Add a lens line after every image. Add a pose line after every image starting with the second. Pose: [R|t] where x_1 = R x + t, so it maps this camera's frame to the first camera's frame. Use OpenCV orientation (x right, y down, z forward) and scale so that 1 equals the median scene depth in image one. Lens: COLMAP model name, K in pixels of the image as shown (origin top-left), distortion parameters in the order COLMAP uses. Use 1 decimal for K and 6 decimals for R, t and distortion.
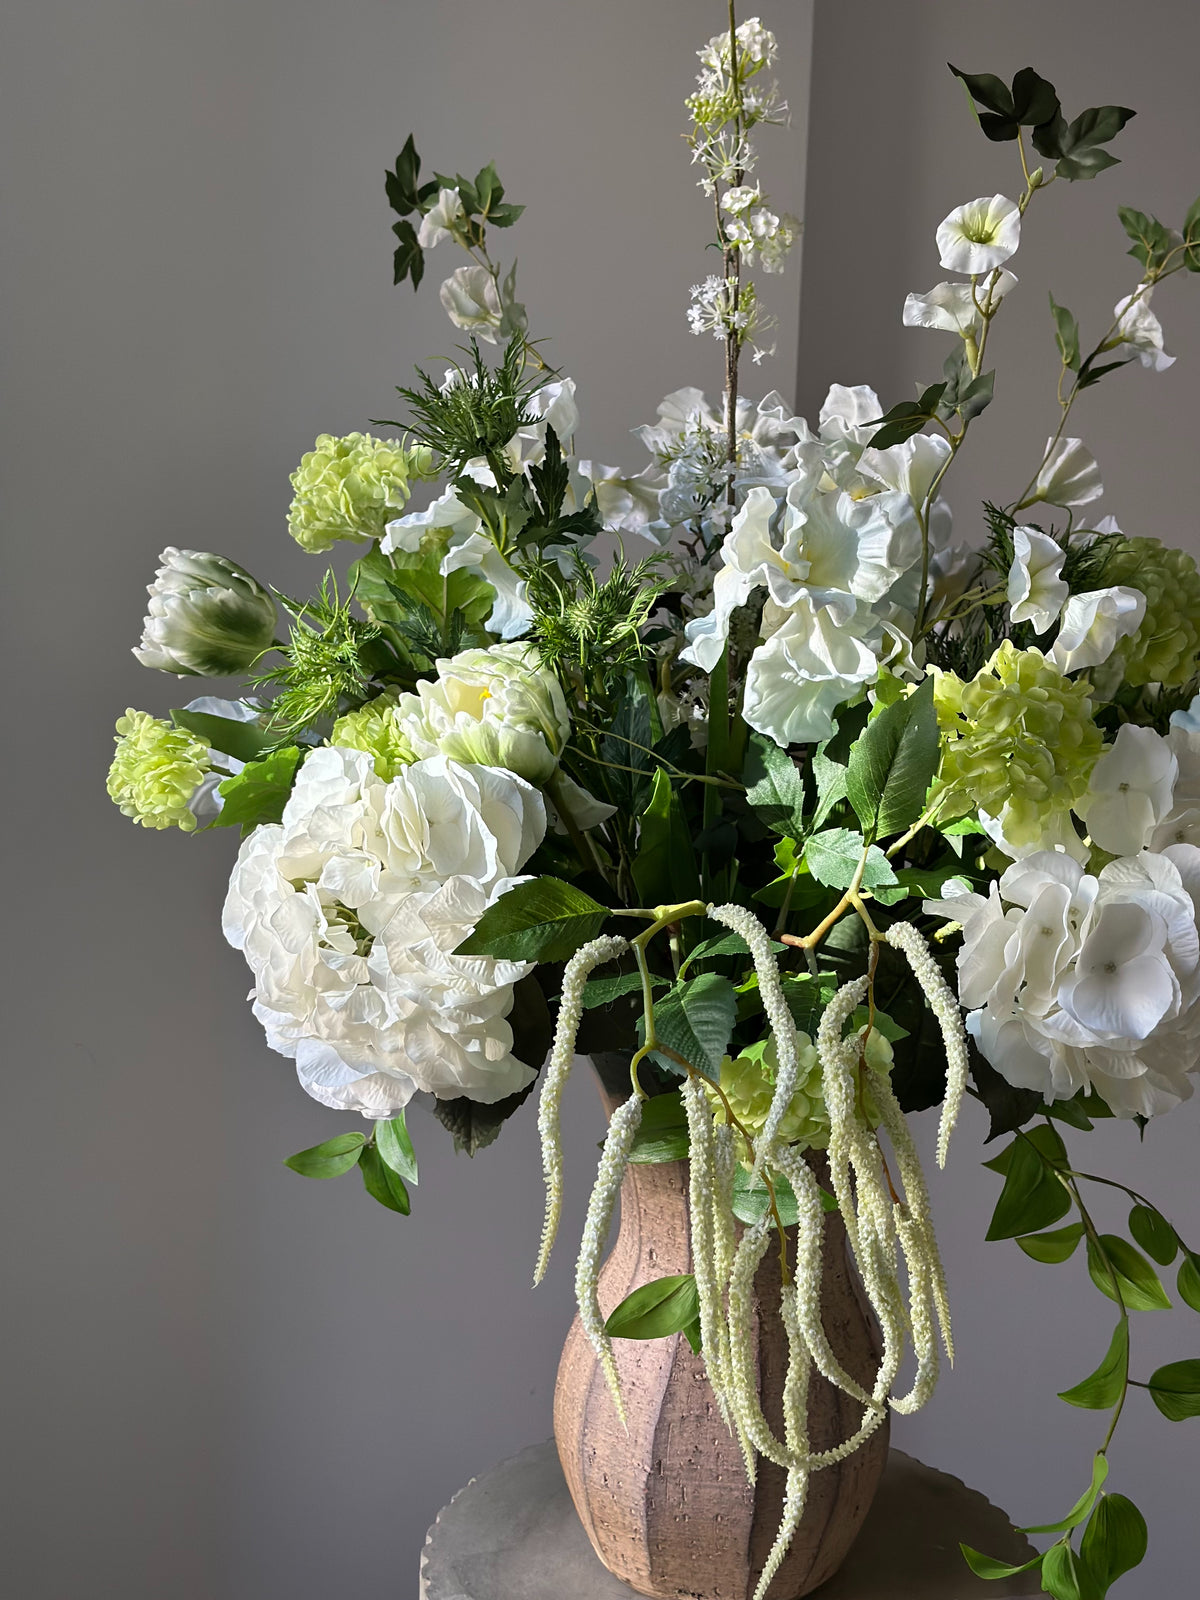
lens RADIAL K [[2237.7, 0, 600.0], [0, 2237.7, 800.0], [0, 0, 1]] dist [0.184439, -0.311659]
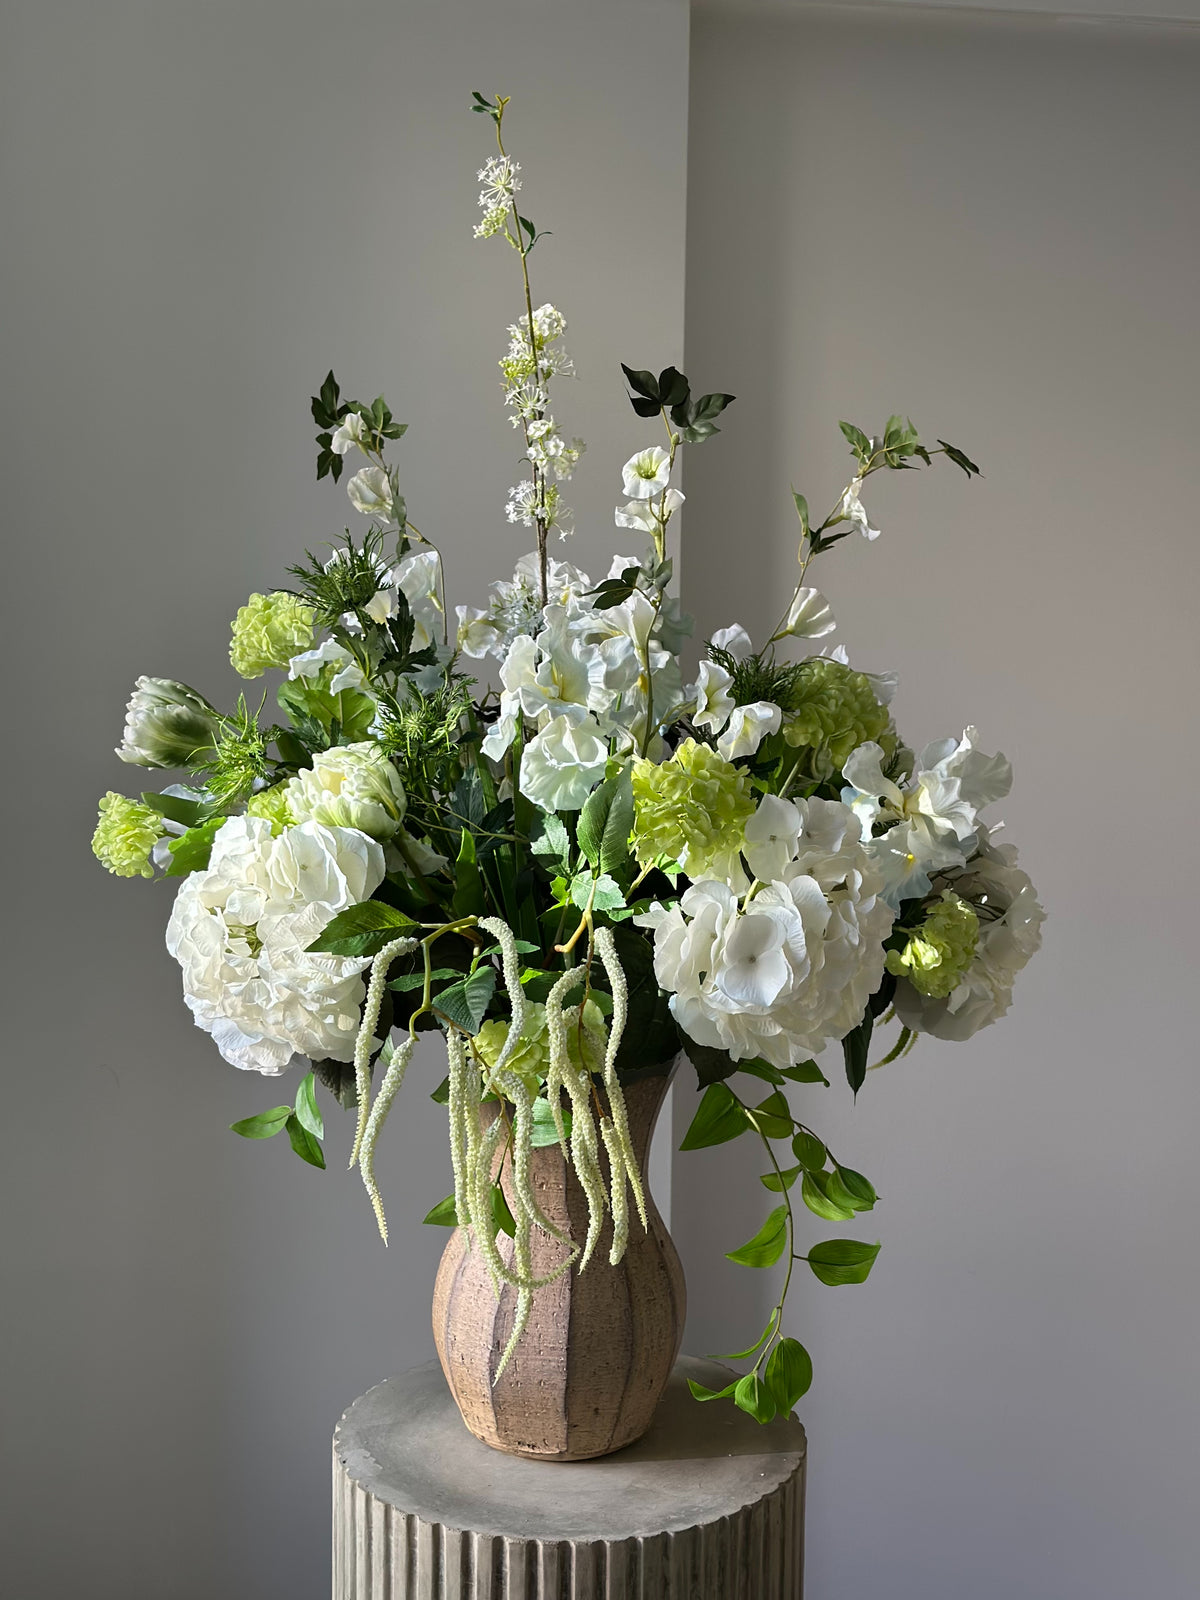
lens RADIAL K [[2237.7, 0, 600.0], [0, 2237.7, 800.0], [0, 0, 1]] dist [0.184439, -0.311659]
pose [[0.999071, -0.007889, -0.042364, 0.170875], [0.006050, 0.999041, -0.043363, 0.029960], [0.042665, 0.043067, 0.998161, -0.425077]]
